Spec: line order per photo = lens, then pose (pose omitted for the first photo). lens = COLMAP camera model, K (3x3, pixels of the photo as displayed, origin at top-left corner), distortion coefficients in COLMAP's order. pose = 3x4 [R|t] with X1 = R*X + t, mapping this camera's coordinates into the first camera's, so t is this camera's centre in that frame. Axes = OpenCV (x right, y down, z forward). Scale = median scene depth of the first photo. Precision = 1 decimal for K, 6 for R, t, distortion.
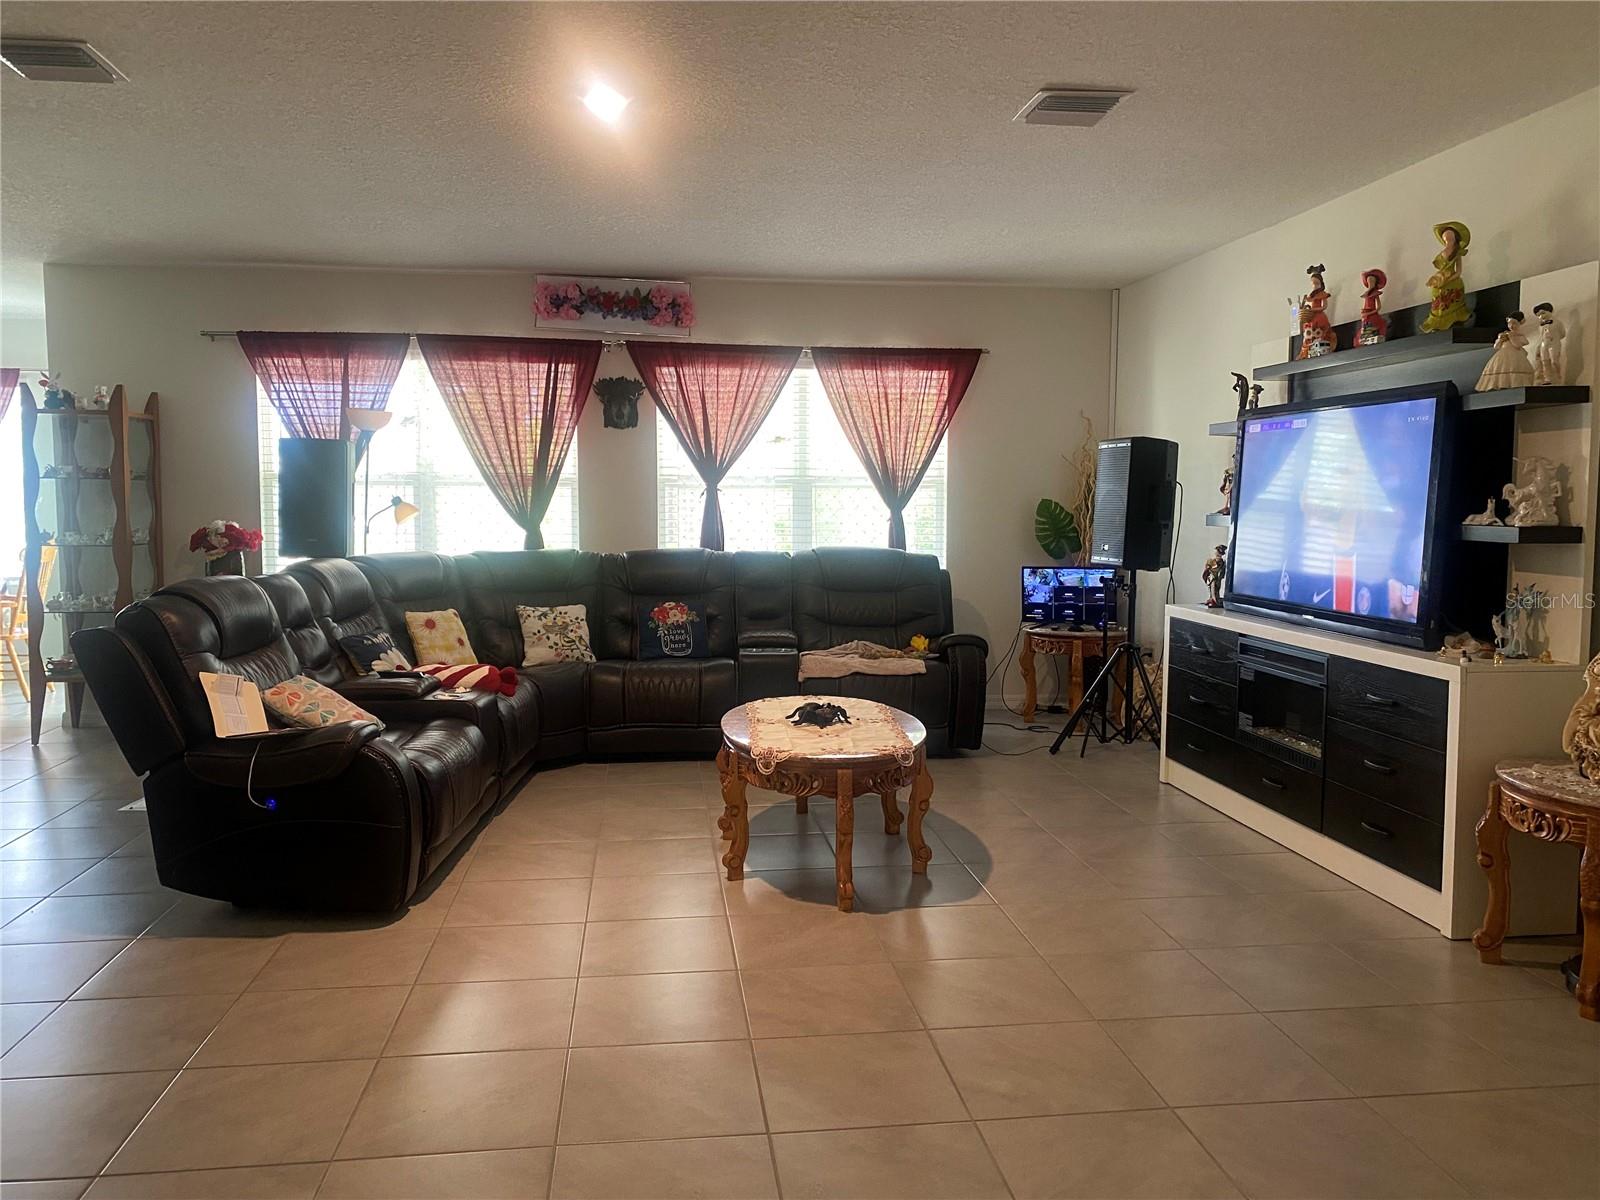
lens RADIAL K [[1211.1, 0, 795.9], [0, 1211.1, 589.3], [0, 0, 1]] dist [0.006958, 0.010624]
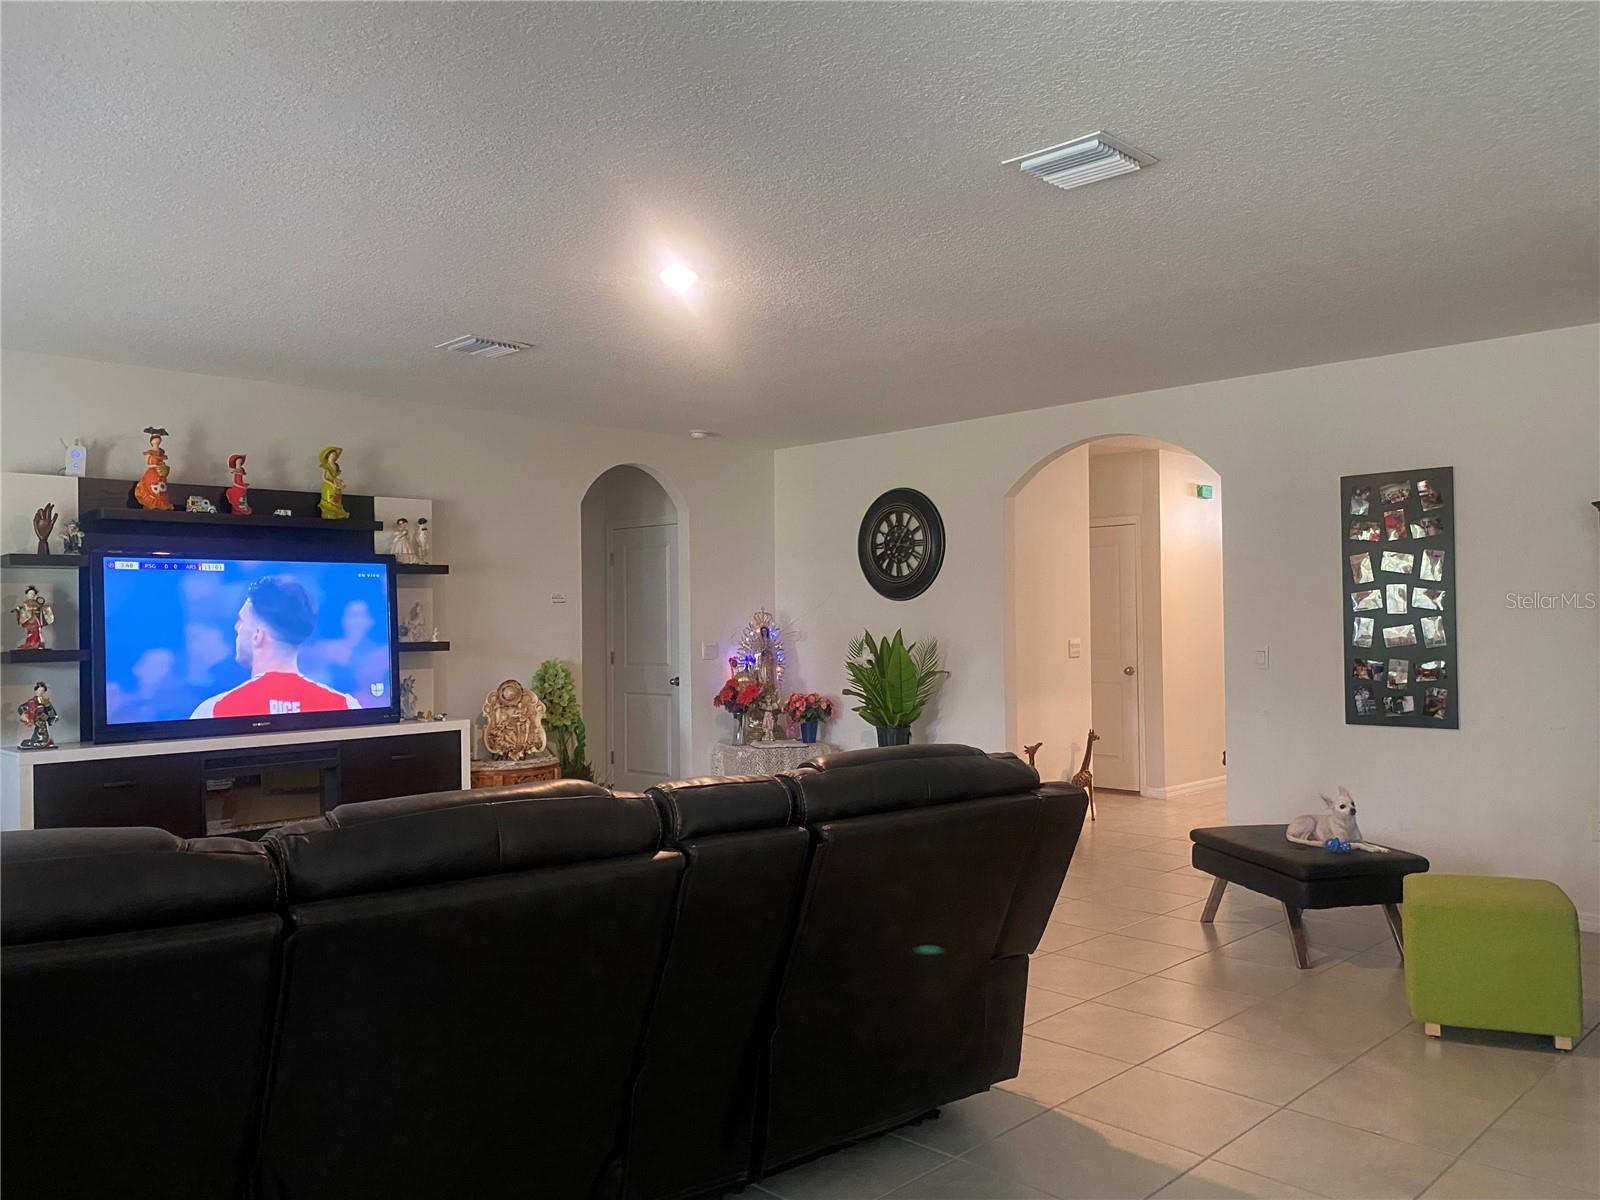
lens RADIAL K [[1214.3, 0, 800.0], [0, 1214.3, 600.0], [0, 0, 1]] dist [0.003872, 0.001347]
pose [[-0.611046, 0.016111, 0.791431, -0.635646], [0.071461, 0.996833, 0.034882, -0.075490], [-0.788363, 0.077871, -0.610262, 0.921605]]
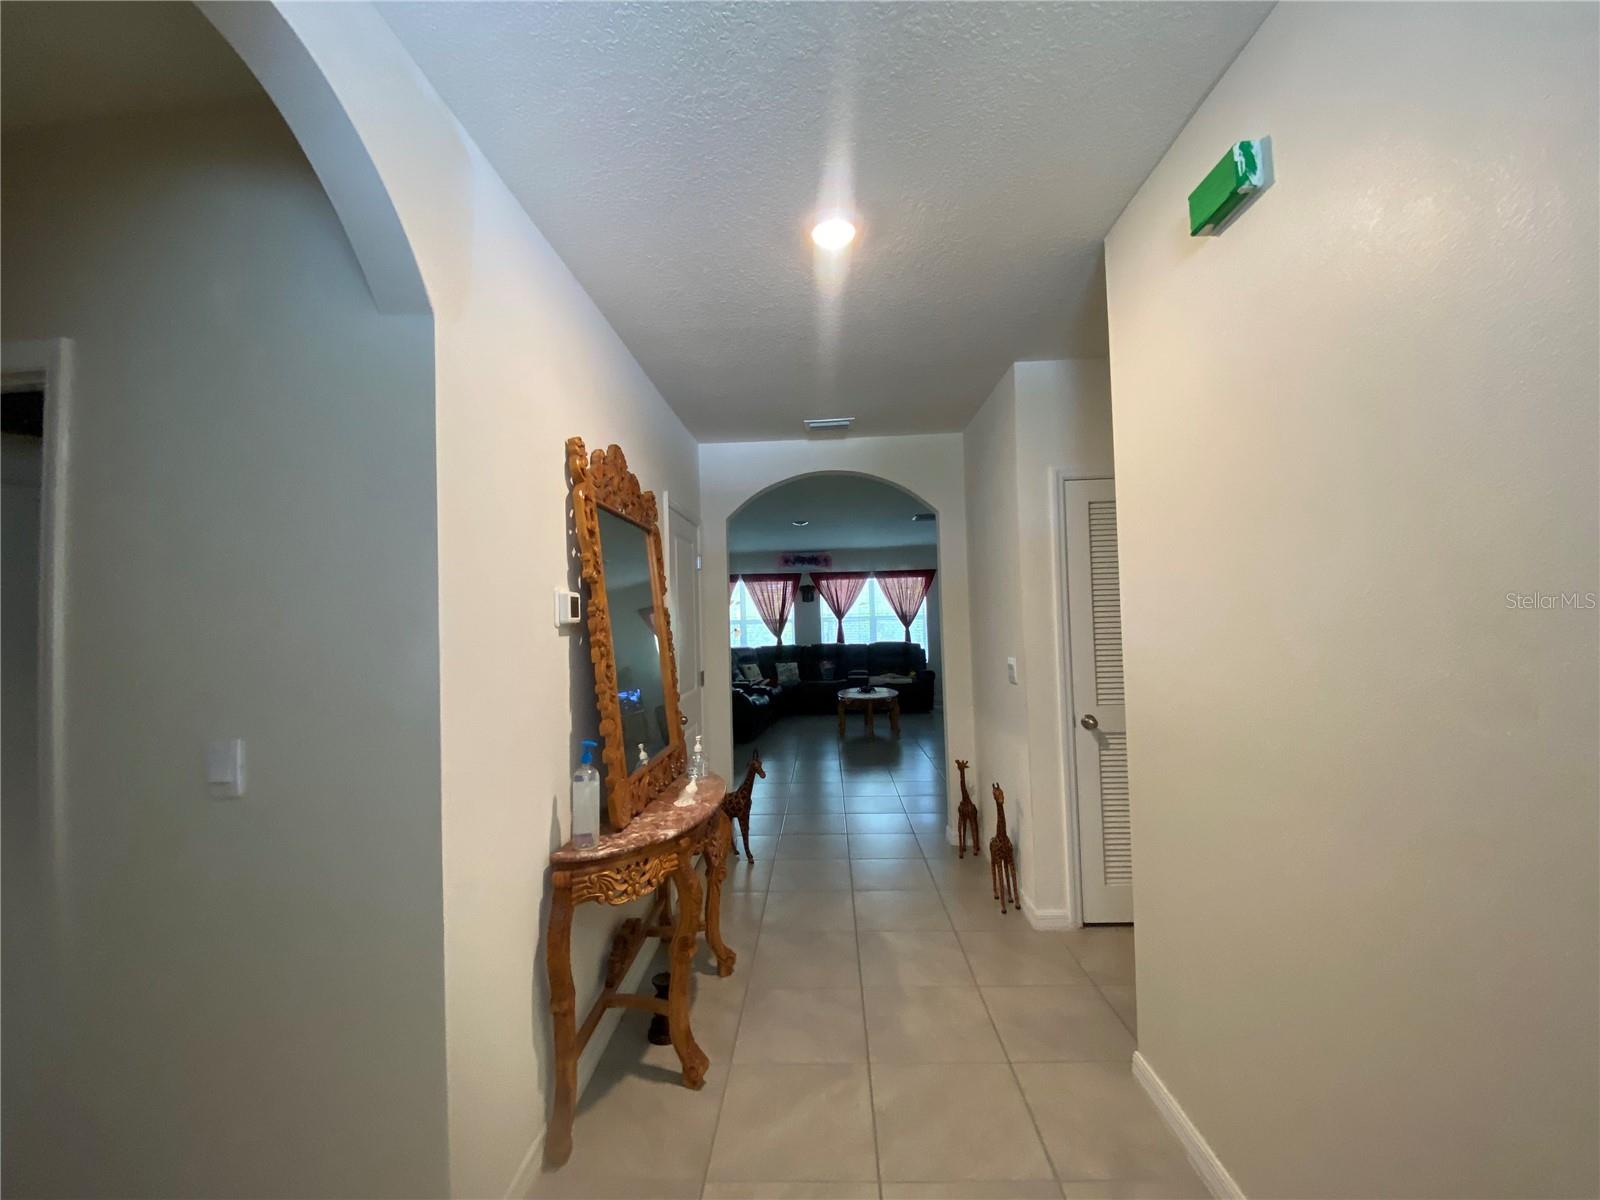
lens RADIAL K [[645.7, 0, 801.7], [0, 645.7, 604.3], [0, 0, 1]] dist [0.020911, -0.020724]
pose [[0.985967, -0.034905, -0.163251, 0.100323], [0.018847, 0.994919, -0.098899, 0.027629], [0.165874, 0.094434, 0.981615, -0.567854]]
